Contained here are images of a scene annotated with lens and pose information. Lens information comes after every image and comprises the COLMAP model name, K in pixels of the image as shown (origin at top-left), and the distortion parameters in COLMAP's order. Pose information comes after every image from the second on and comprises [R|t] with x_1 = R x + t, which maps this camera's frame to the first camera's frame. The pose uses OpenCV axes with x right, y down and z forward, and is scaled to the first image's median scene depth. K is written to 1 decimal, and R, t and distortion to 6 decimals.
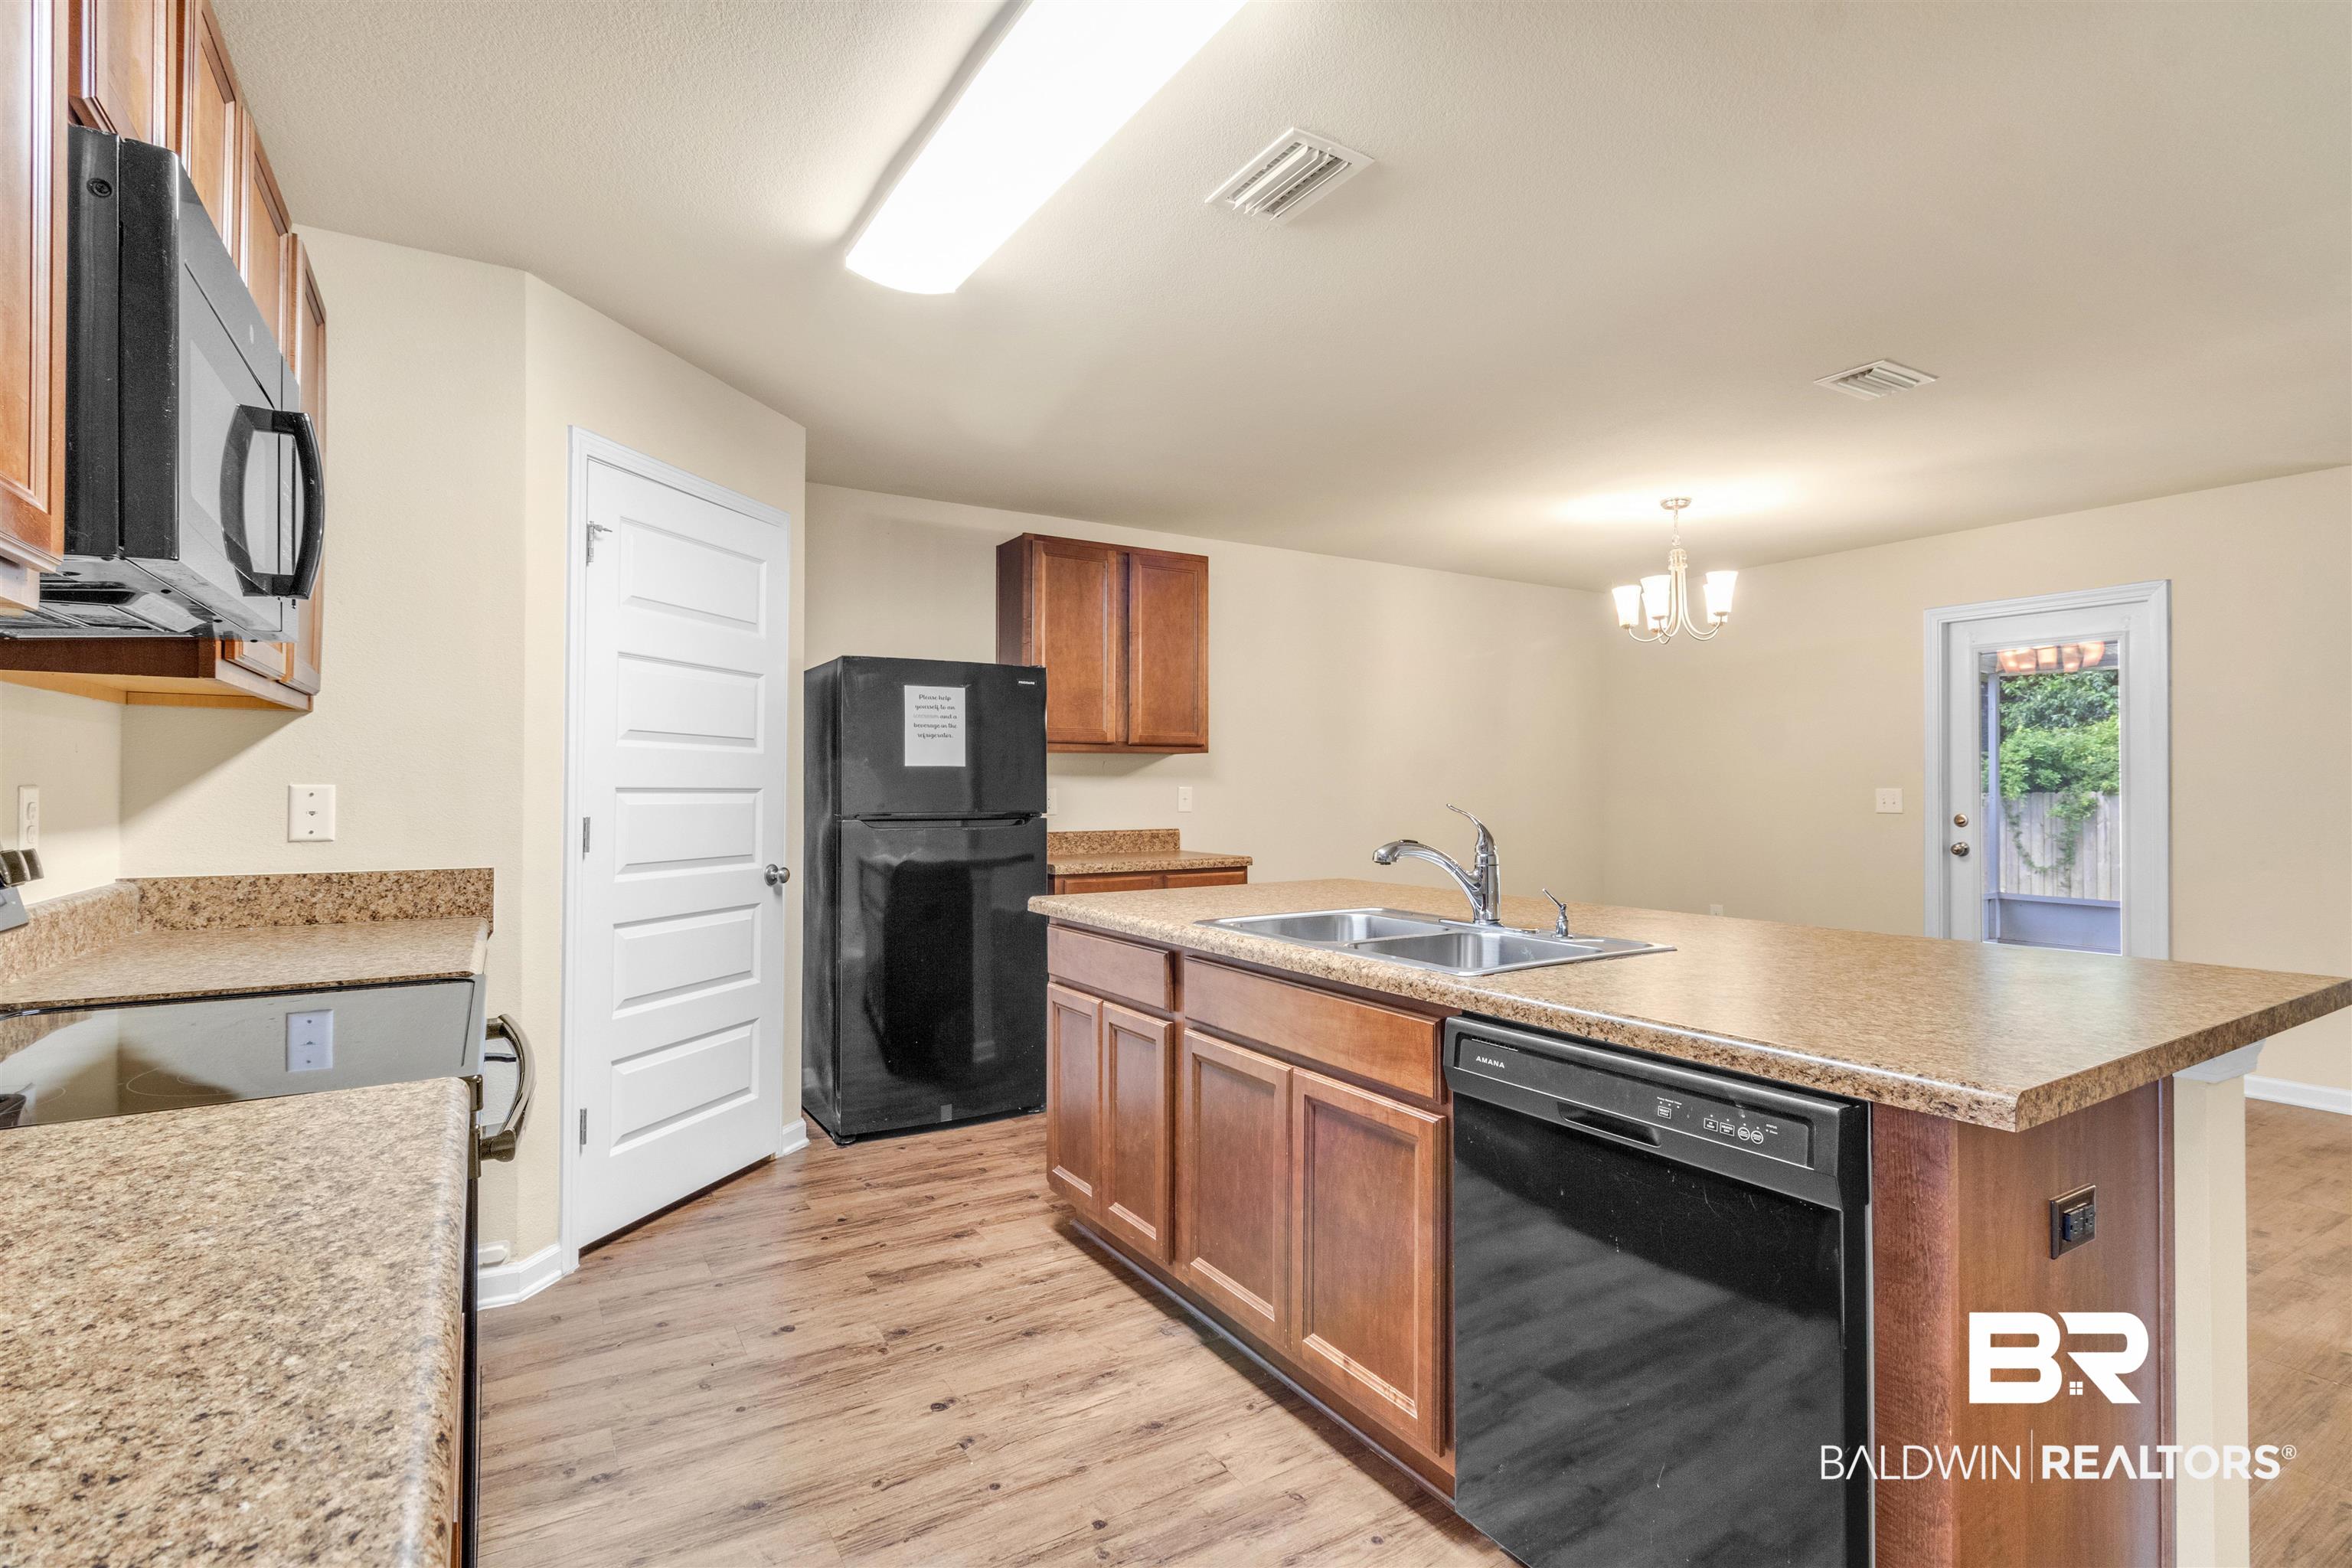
lens RADIAL K [[1106.8, 0, 1176.0], [0, 1106.8, 784.0], [0, 0, 1]] dist [0.001640, -0.000043]
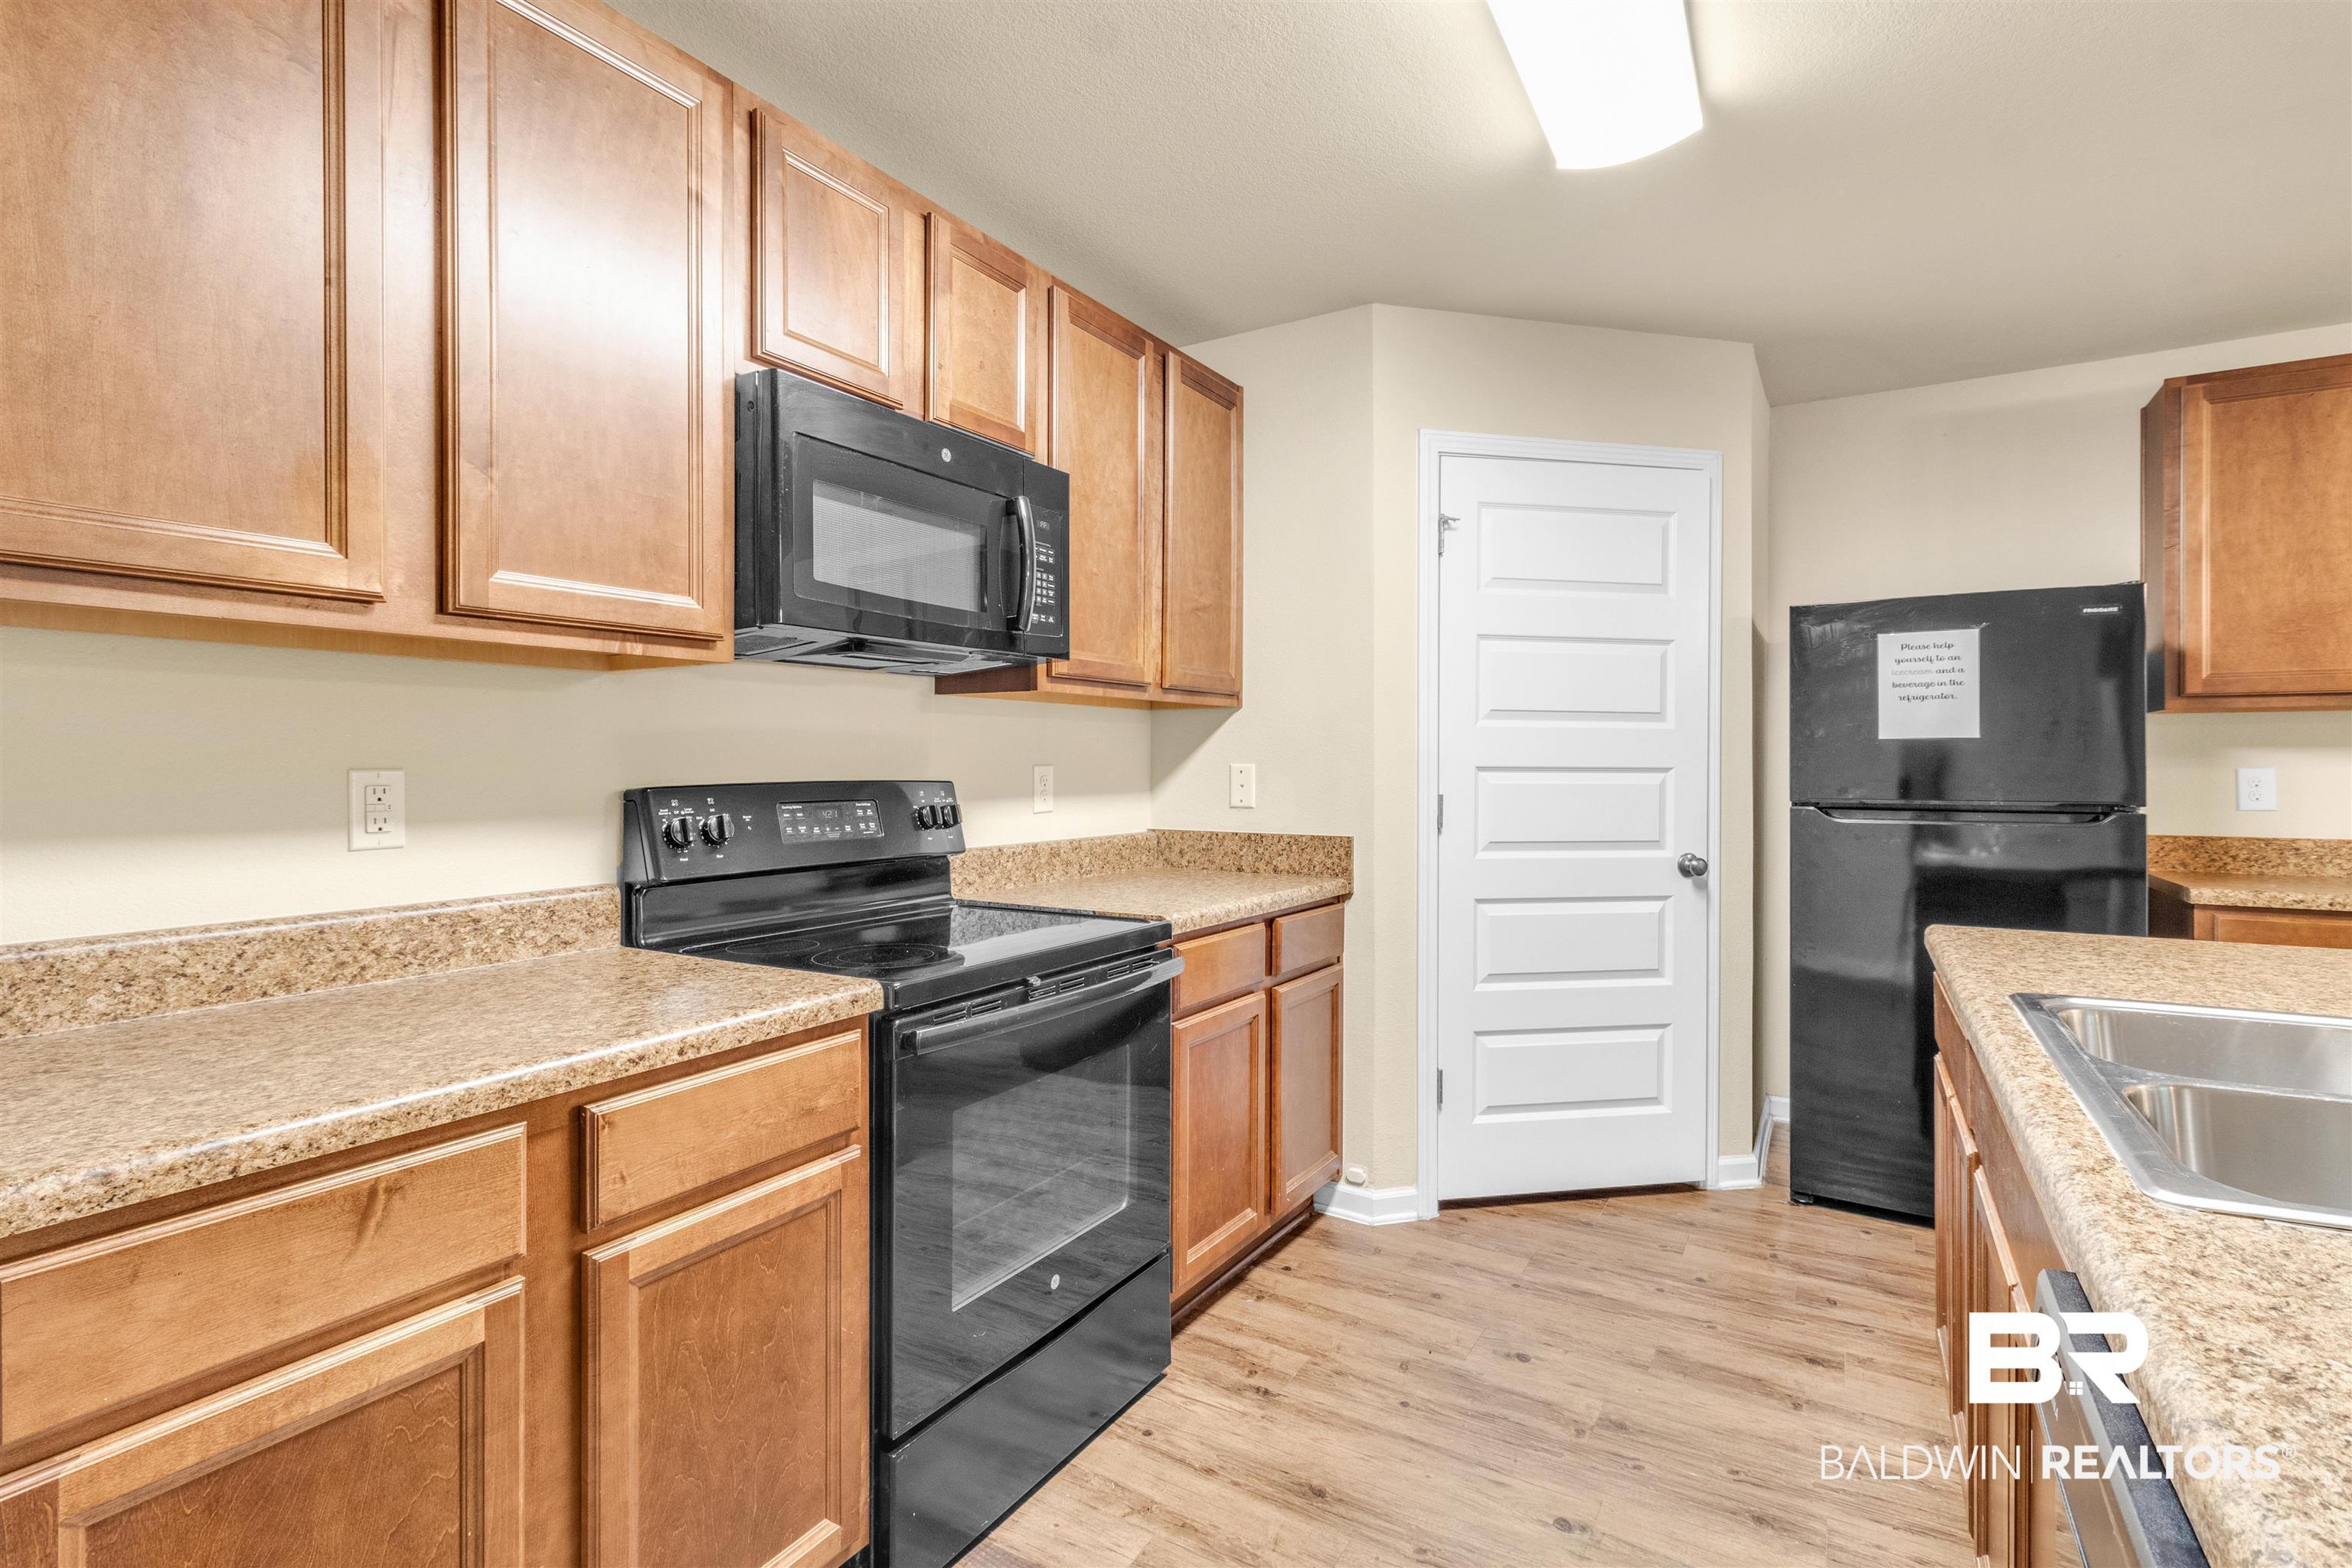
lens RADIAL K [[1116.3, 0, 1178.5], [0, 1116.3, 771.9], [0, 0, 1]] dist [0.001977, 0.000675]
pose [[0.466517, 0.005747, -0.884494, 0.278722], [0.001746, 0.999971, 0.007418, 0.000020], [0.884511, -0.005005, 0.466493, 0.268799]]
